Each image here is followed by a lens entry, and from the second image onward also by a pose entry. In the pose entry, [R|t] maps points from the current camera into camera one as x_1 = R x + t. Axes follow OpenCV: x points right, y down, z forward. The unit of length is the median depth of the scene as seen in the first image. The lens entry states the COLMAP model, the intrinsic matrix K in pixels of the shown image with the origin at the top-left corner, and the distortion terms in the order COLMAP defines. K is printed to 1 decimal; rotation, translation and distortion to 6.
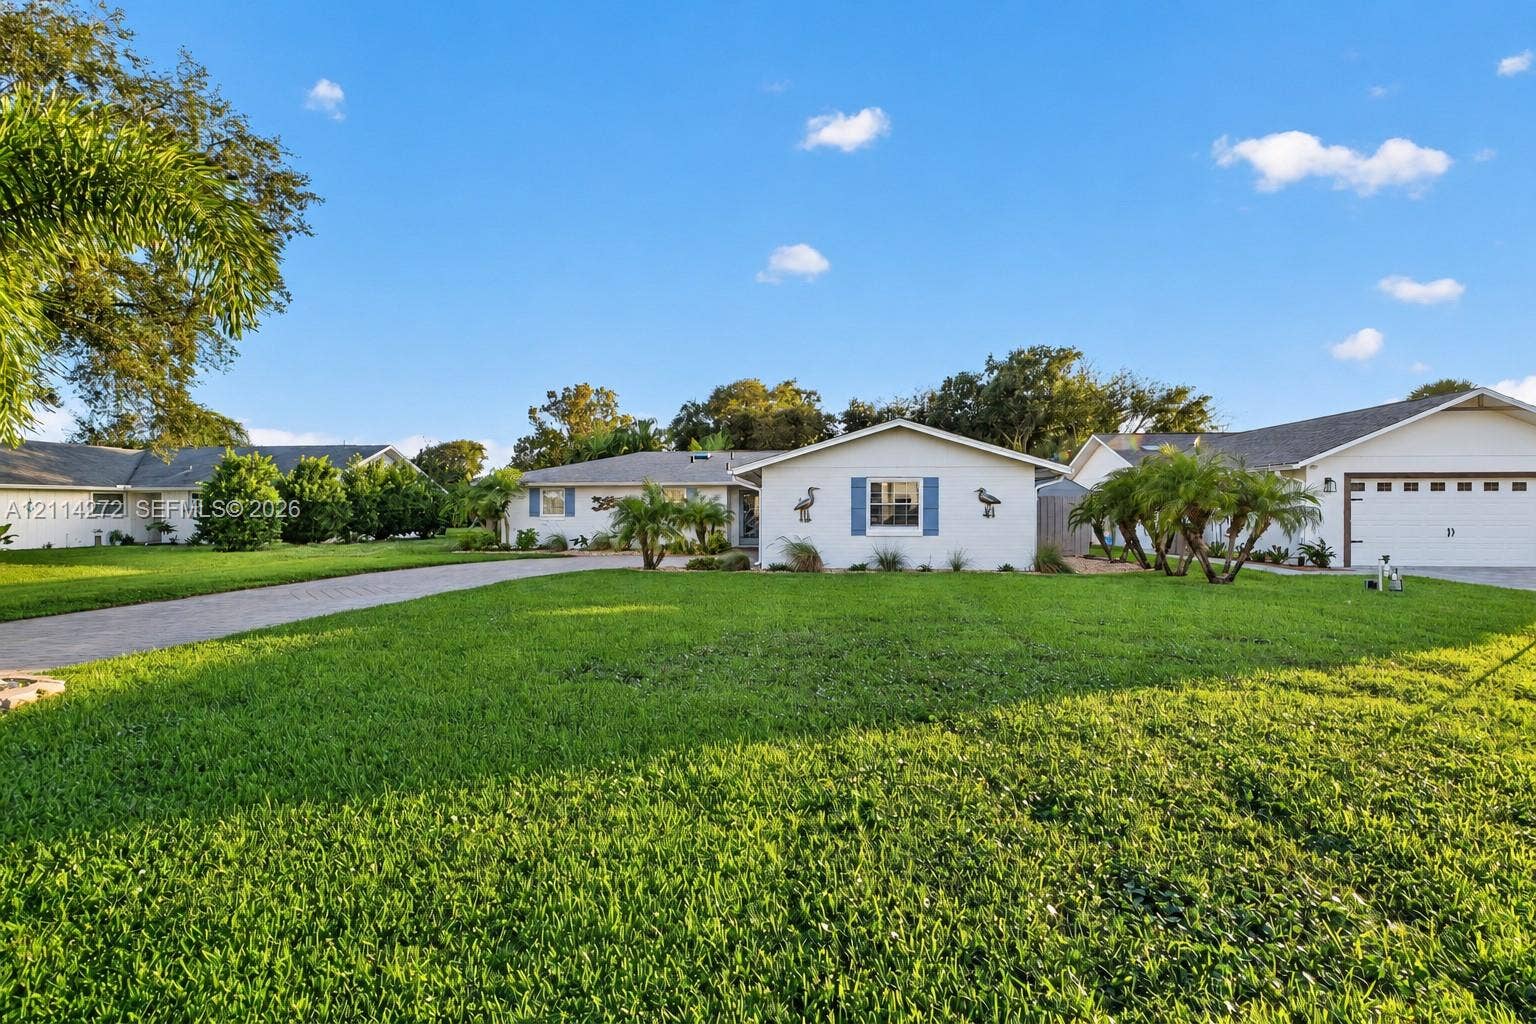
lens RADIAL K [[661.6, 0, 768.0], [0, 661.6, 512.0], [0, 0, 1]] dist [-0.002235, -0.000036]
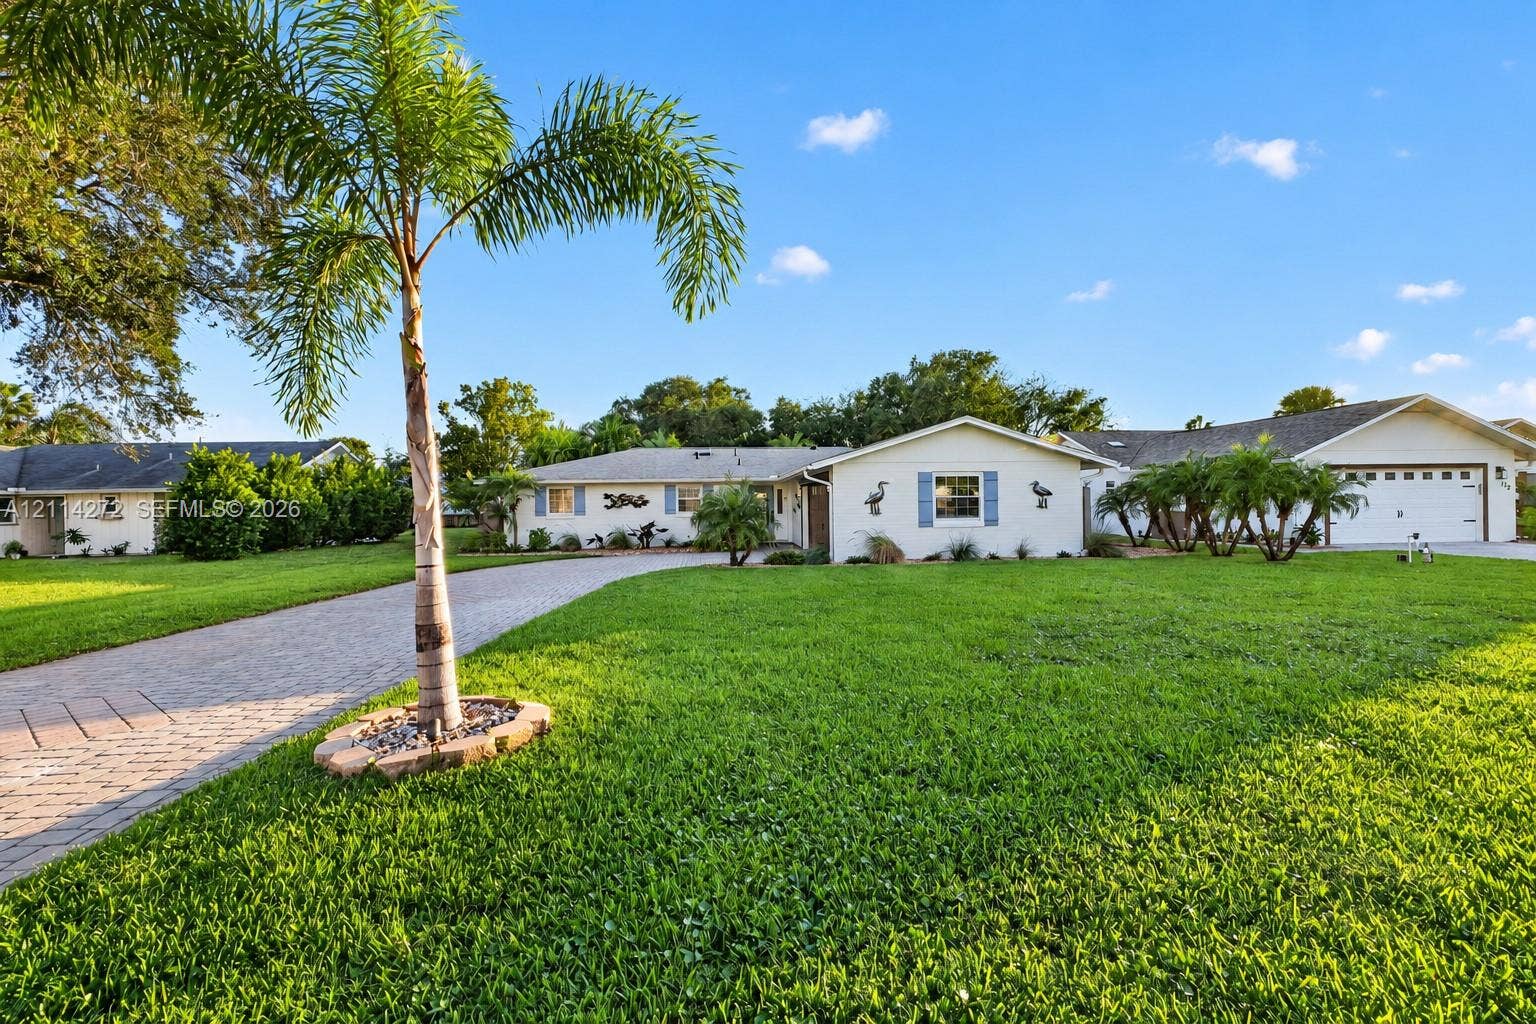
lens RADIAL K [[658.4, 0, 772.6], [0, 658.4, 497.9], [0, 0, 1]] dist [-0.000811, -0.000163]
pose [[0.986162, -0.013266, 0.165251, -0.187421], [0.016031, 0.999753, -0.015407, 0.000791], [-0.165006, 0.017843, 0.986131, 0.009596]]
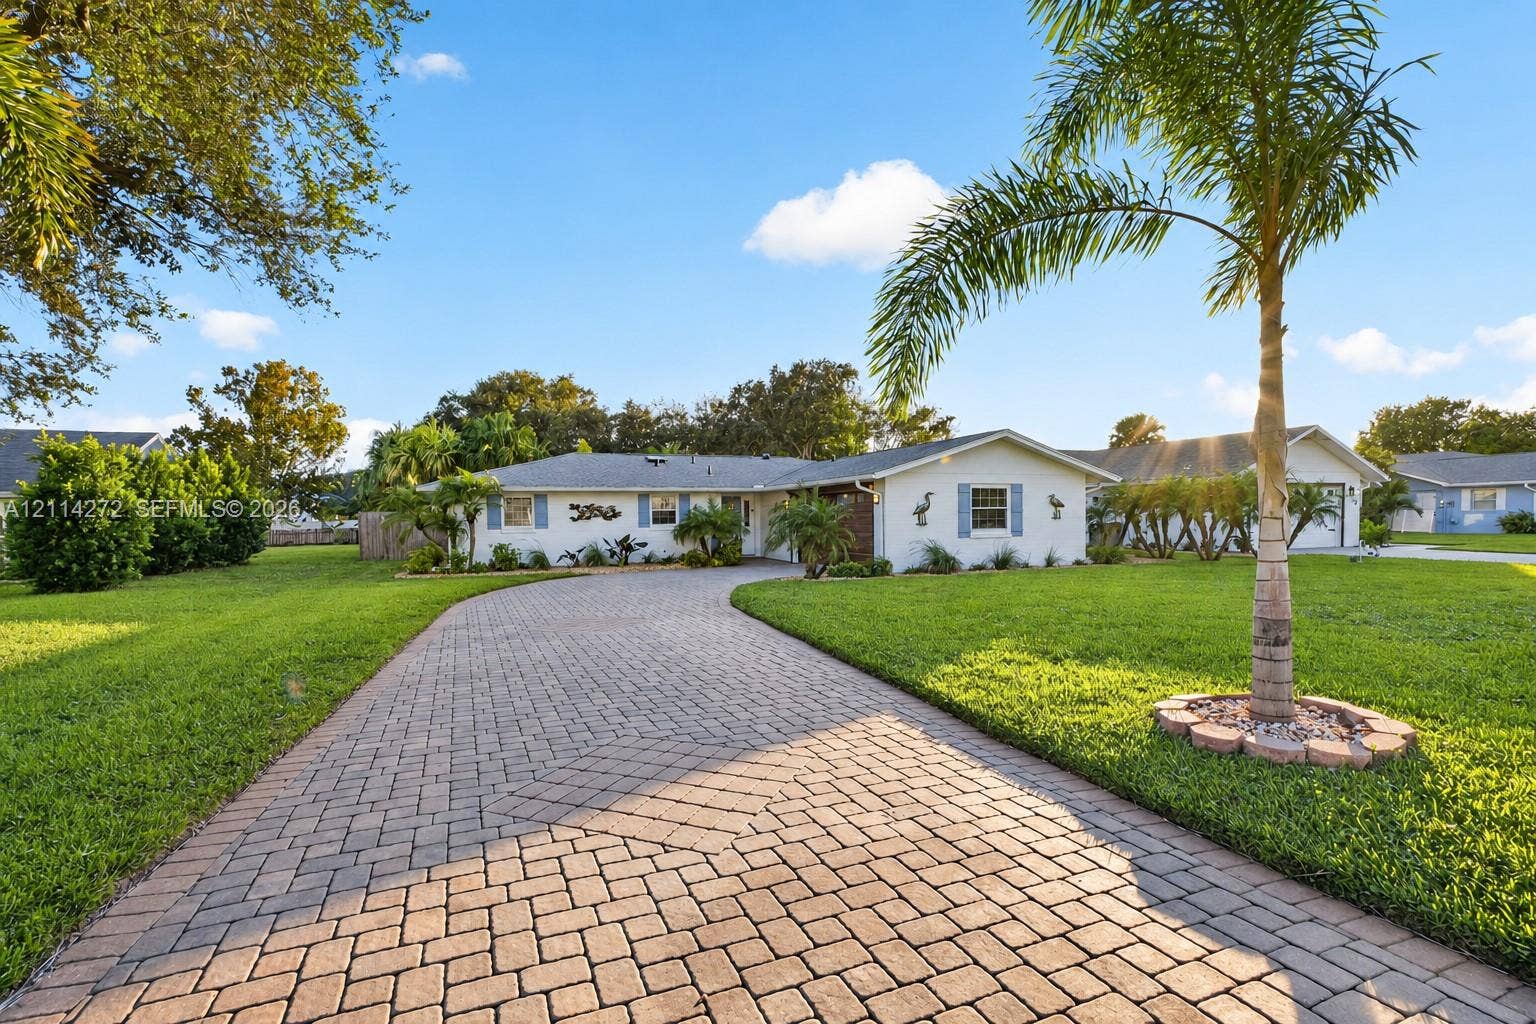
lens RADIAL K [[692.1, 0, 763.9], [0, 692.1, 555.5], [0, 0, 1]] dist [-0.001903, -0.000225]
pose [[0.903055, -0.037487, 0.427887, -0.437324], [0.016784, 0.998503, 0.052056, 0.000135], [-0.429198, -0.039828, 0.902332, 0.086730]]
